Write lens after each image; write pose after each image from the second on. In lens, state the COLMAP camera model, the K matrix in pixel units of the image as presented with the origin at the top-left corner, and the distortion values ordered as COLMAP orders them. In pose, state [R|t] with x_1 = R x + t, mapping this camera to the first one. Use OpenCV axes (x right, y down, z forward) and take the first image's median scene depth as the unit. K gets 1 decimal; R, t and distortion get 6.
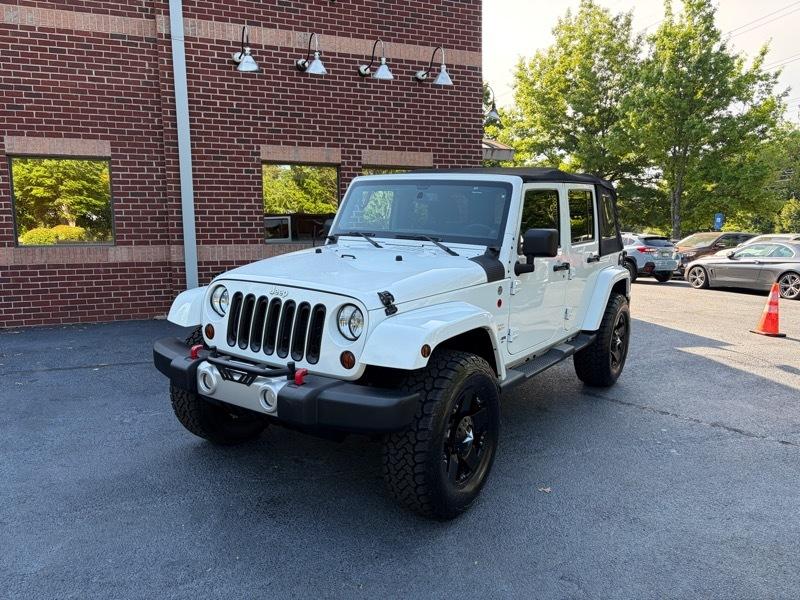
lens RADIAL K [[609.1, 0, 393.9], [0, 609.1, 296.8], [0, 0, 1]] dist [0.043972, -0.046733]
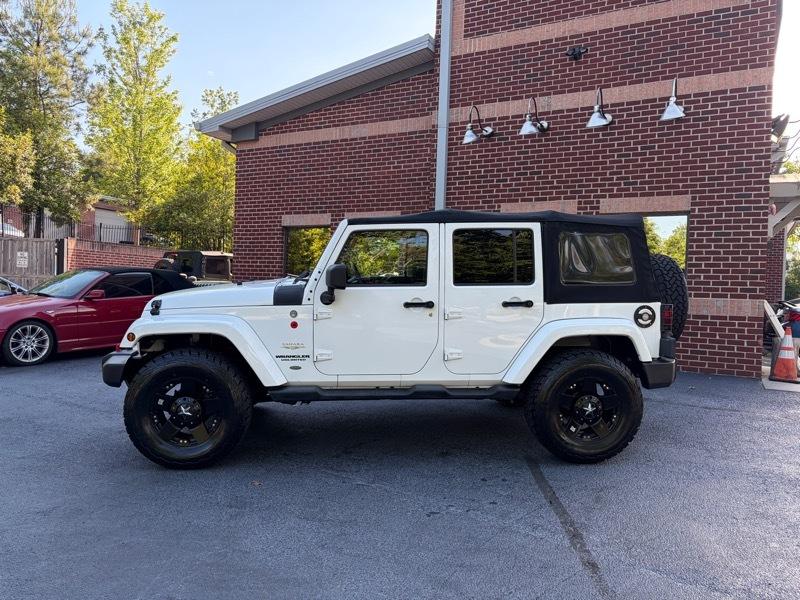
lens RADIAL K [[609.1, 0, 400.5], [0, 609.1, 298.5], [0, 0, 1]] dist [0.043972, -0.046733]
pose [[0.627880, 0.040806, -0.777240, 0.563841], [-0.117525, 0.992145, -0.042853, -0.006351], [0.769386, 0.118252, 0.627744, 0.183726]]
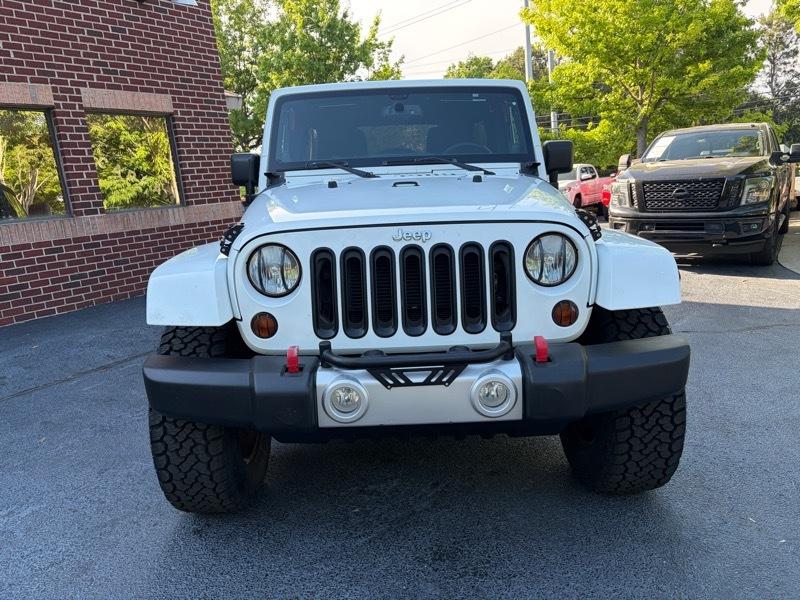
lens RADIAL K [[609.1, 0, 396.9], [0, 609.1, 303.9], [0, 0, 1]] dist [0.043972, -0.046733]
pose [[0.818885, -0.175635, 0.546424, -0.212591], [0.145542, 0.984455, 0.098317, -0.000870], [-0.555198, -0.000982, 0.831718, 0.185857]]
